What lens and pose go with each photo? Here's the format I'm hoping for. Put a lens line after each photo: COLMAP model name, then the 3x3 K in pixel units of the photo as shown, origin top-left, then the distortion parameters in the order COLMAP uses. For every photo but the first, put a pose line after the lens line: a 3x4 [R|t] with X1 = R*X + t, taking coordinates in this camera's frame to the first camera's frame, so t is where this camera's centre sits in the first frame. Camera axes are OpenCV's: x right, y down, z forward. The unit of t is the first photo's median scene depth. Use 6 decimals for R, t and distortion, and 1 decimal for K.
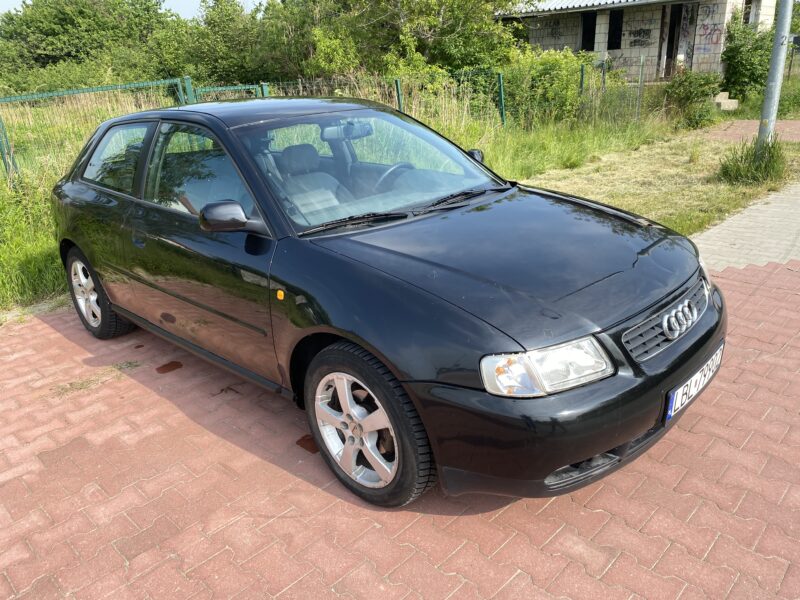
lens RADIAL K [[603.8, 0, 400.7], [0, 603.8, 293.8], [0, 0, 1]] dist [0.009718, -0.018428]
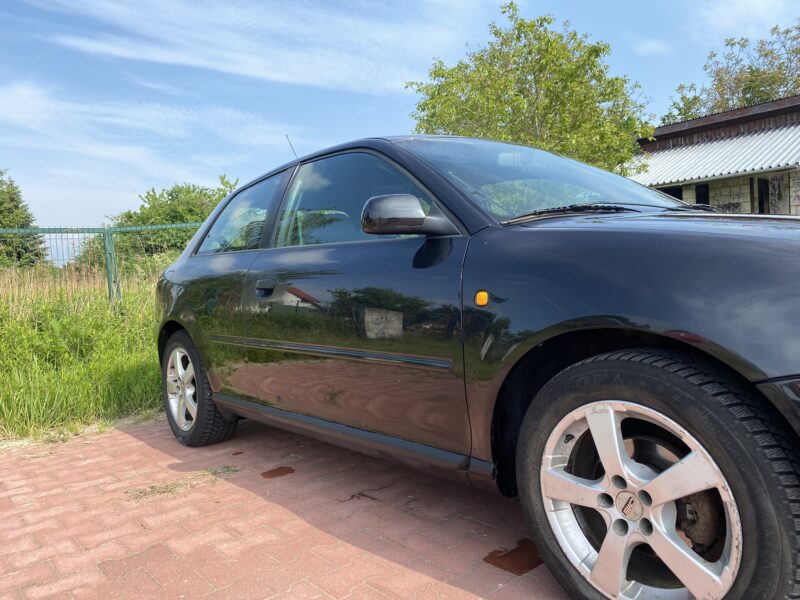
lens RADIAL K [[603.8, 0, 396.6], [0, 603.8, 300.1], [0, 0, 1]] dist [0.009718, -0.018428]
pose [[0.993268, -0.007008, -0.115630, -0.161495], [-0.028630, 0.952355, -0.303646, 0.155864], [0.112249, 0.304912, 0.945742, 0.261885]]
